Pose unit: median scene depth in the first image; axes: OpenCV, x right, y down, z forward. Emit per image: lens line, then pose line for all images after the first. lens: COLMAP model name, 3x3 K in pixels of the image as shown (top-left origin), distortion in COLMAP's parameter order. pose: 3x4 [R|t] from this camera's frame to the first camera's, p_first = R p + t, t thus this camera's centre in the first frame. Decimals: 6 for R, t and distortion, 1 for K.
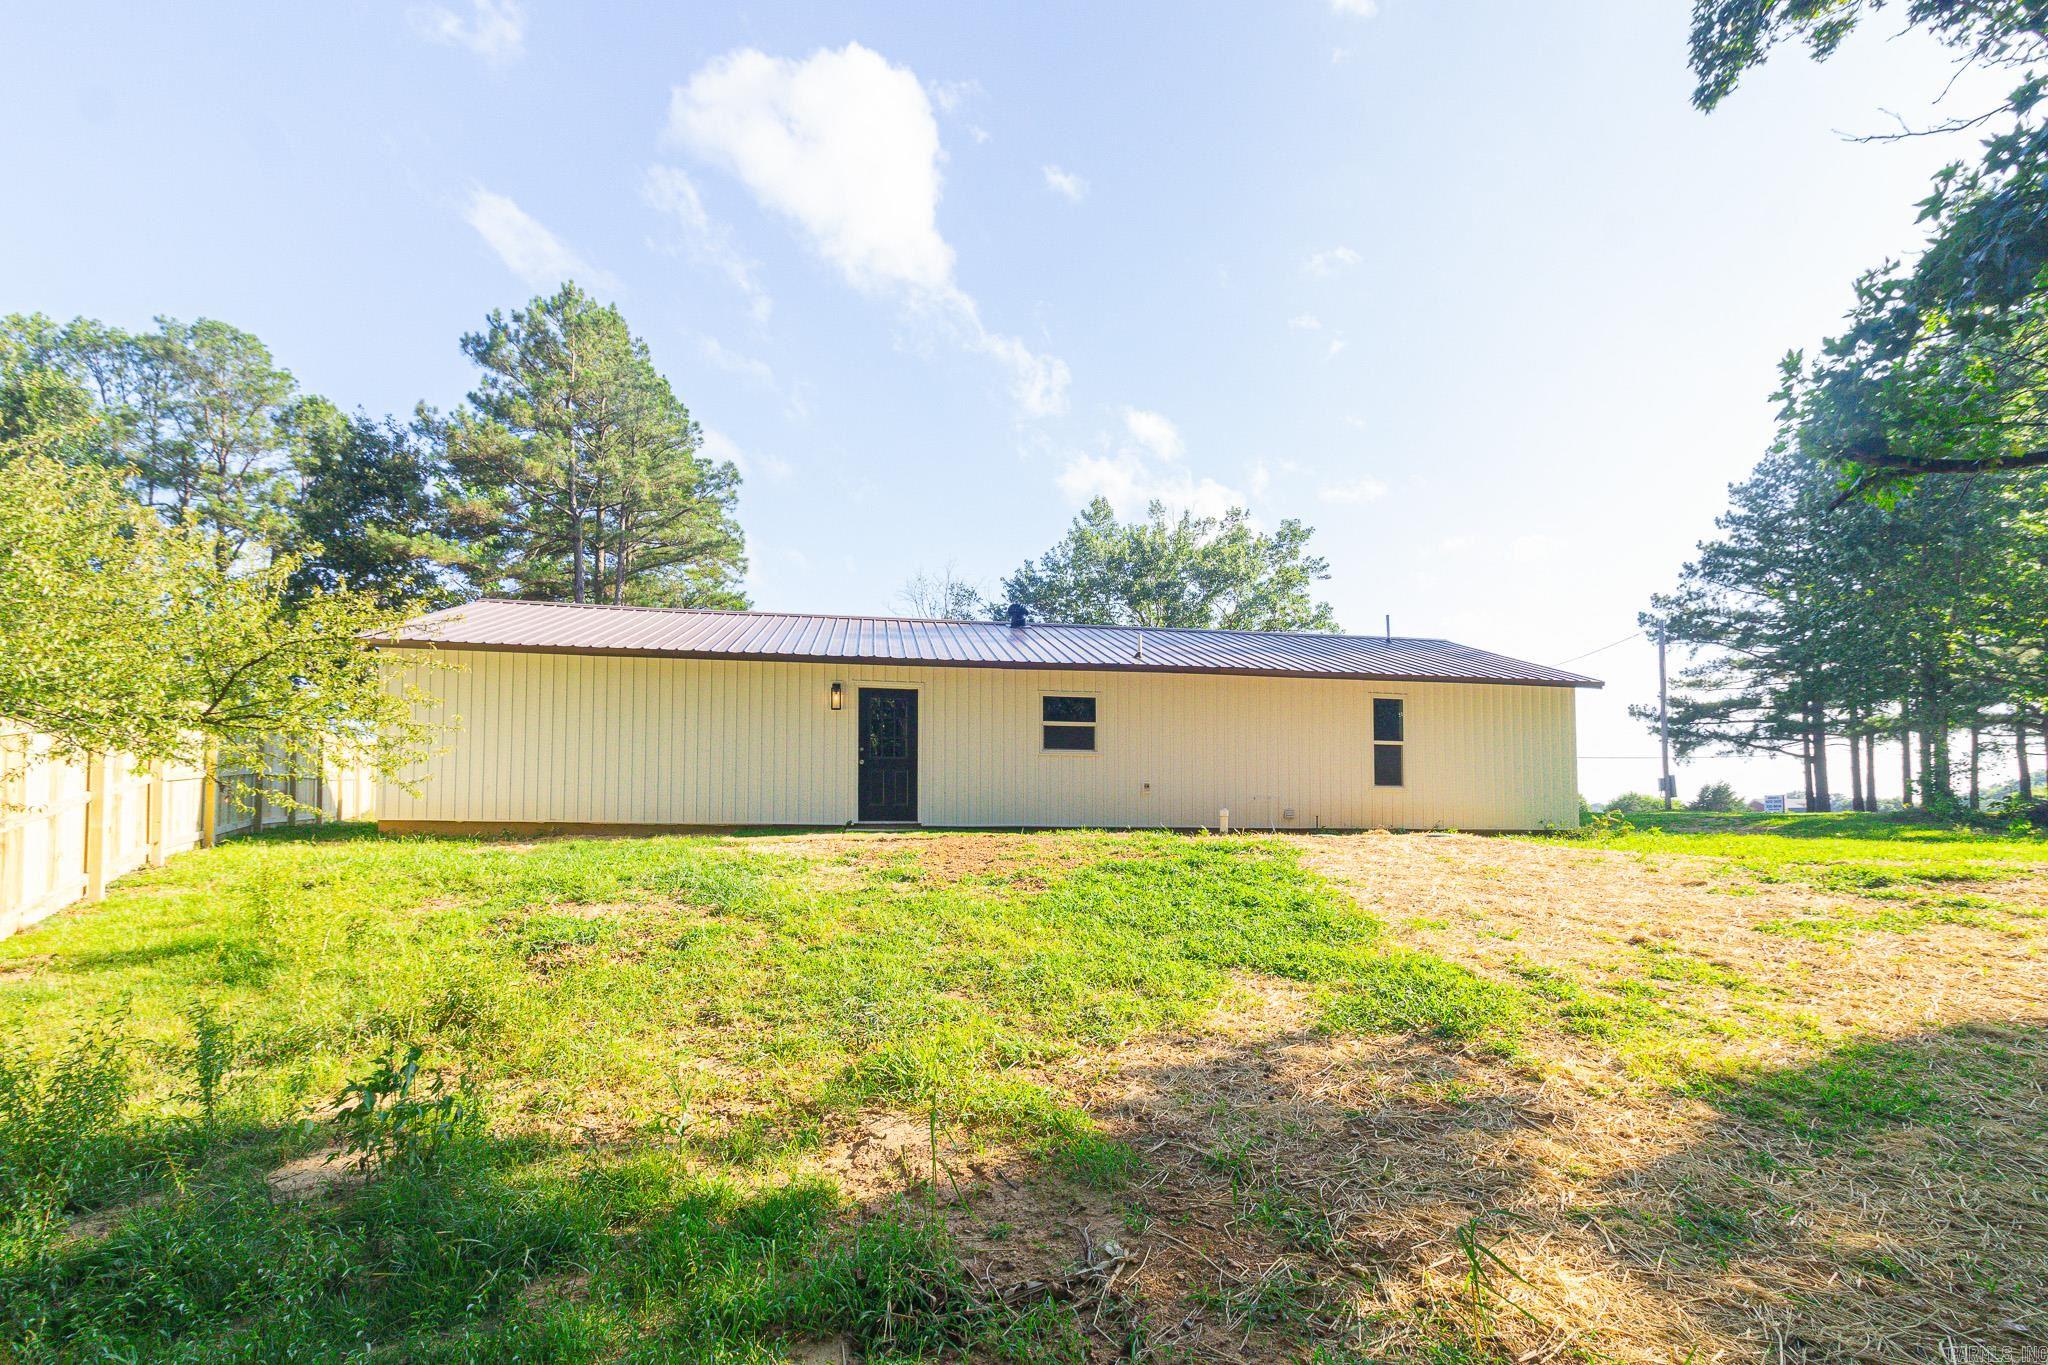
lens RADIAL K [[949.6, 0, 1024.6], [0, 949.6, 795.2], [0, 0, 1]] dist [0.009591, -0.008285]
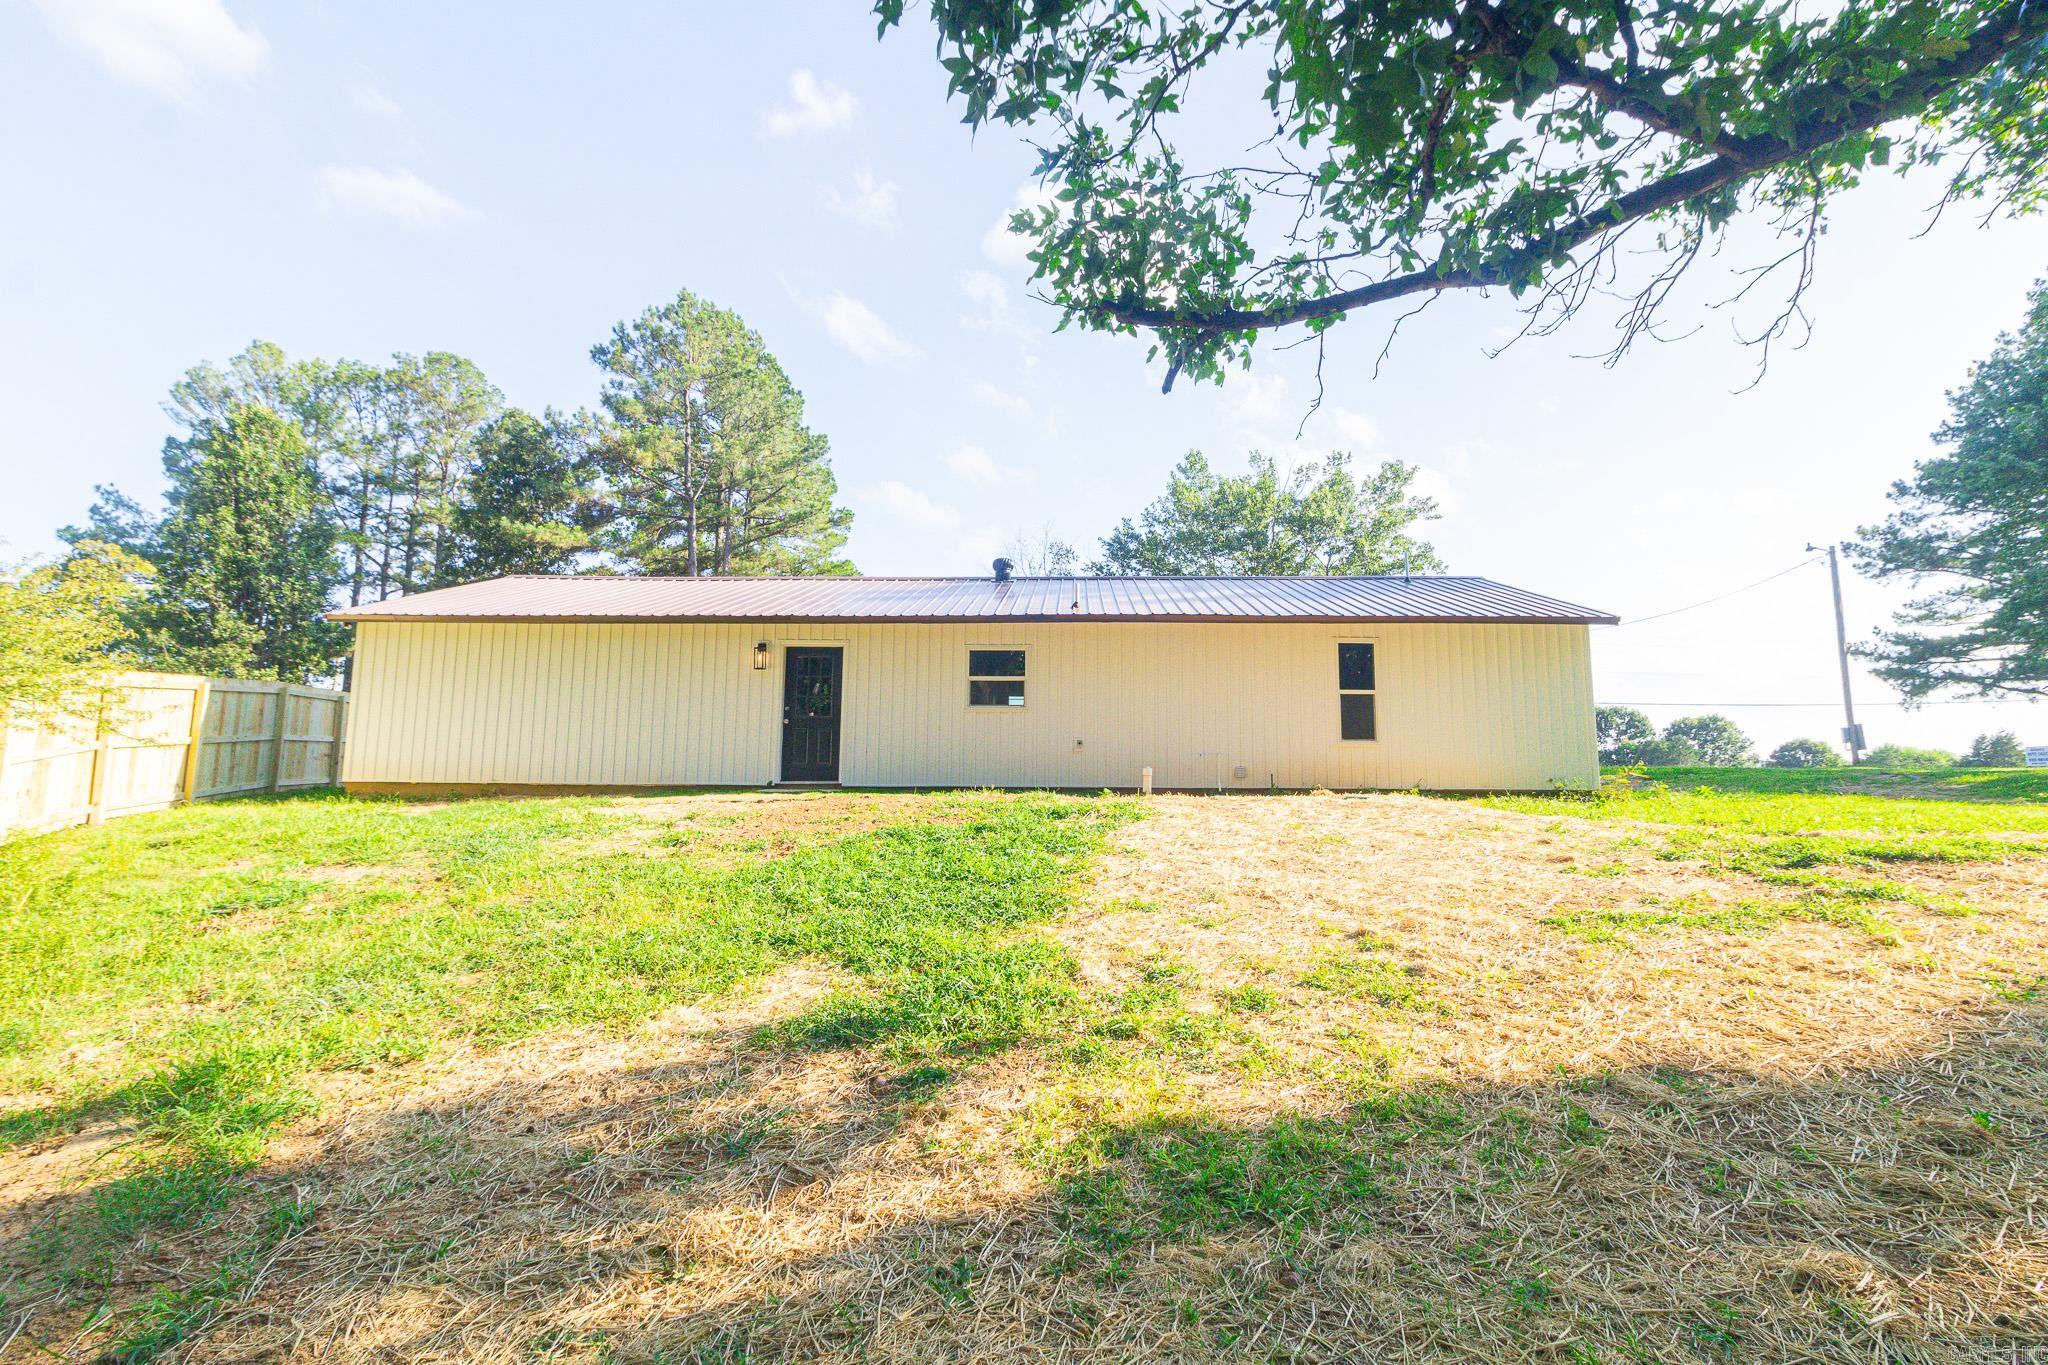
lens RADIAL K [[941.4, 0, 1041.8], [0, 941.4, 668.7], [0, 0, 1]] dist [0.000036, 0.000121]
pose [[0.983608, -0.023257, -0.178813, 0.120446], [0.007292, 0.995967, -0.089428, 0.000079], [0.180171, 0.086658, 0.979811, 0.036454]]
